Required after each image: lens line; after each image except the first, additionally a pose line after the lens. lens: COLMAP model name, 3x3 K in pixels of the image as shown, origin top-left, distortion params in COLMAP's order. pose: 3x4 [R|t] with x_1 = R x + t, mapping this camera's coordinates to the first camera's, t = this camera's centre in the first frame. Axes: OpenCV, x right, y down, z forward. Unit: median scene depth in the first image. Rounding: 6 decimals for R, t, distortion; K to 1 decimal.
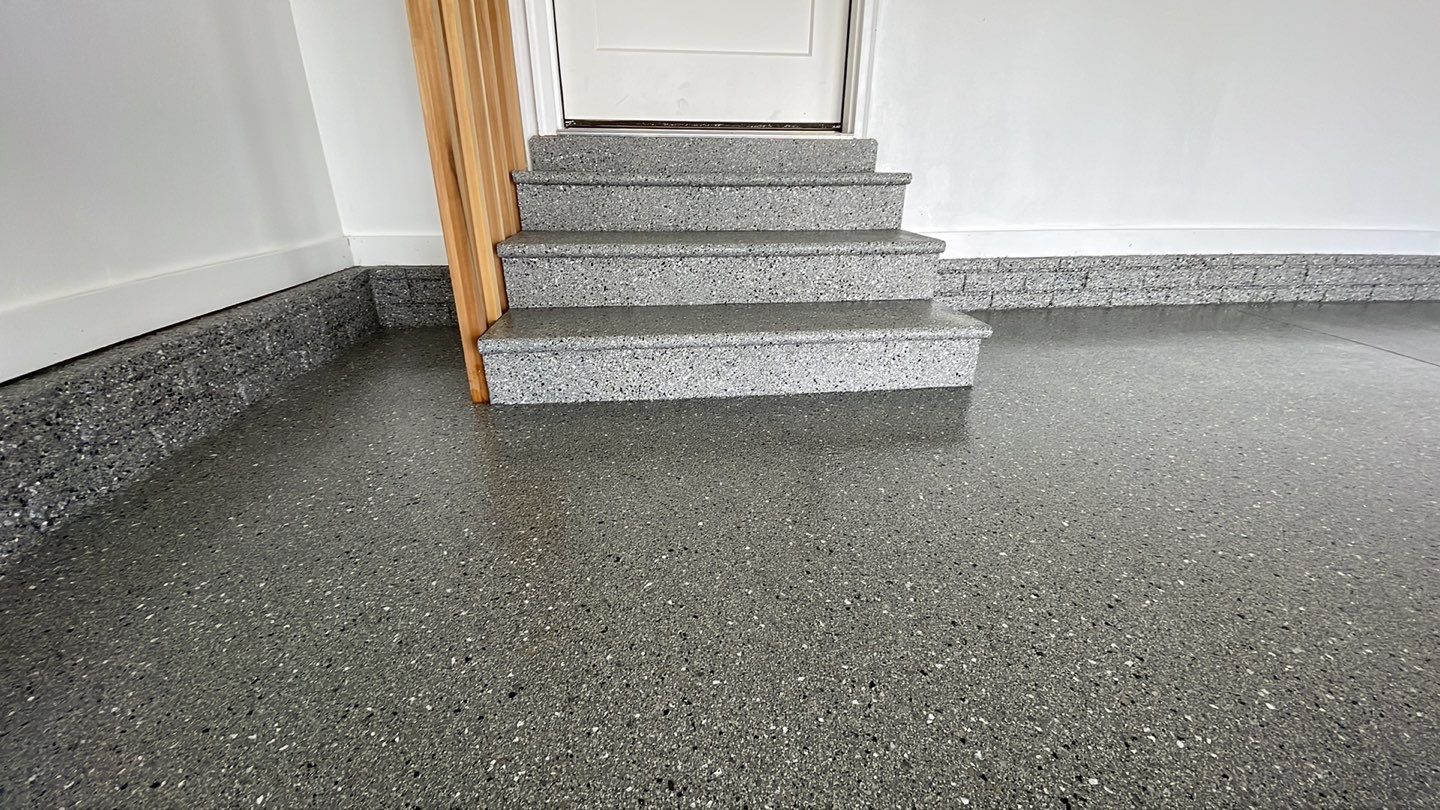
lens RADIAL K [[573.7, 0, 721.8], [0, 573.7, 401.1], [0, 0, 1]] dist [0.027764, -0.021329]
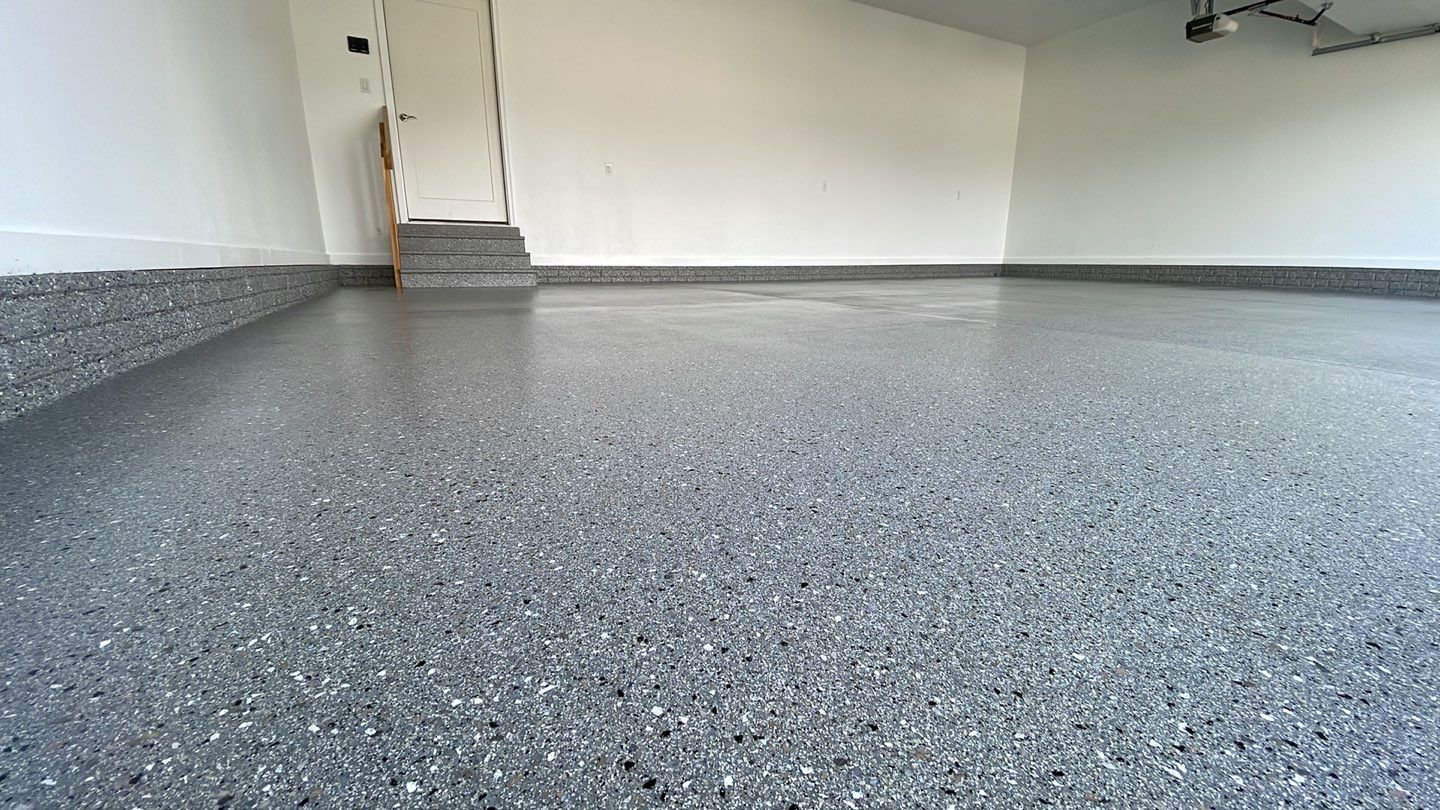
lens RADIAL K [[573.7, 0, 721.8], [0, 573.7, 401.1], [0, 0, 1]] dist [0.027764, -0.021329]
pose [[0.926403, -0.086762, 0.366402, 0.050721], [0.140173, 0.982615, -0.121733, 1.042905], [-0.349471, 0.164133, 0.922459, -2.192001]]
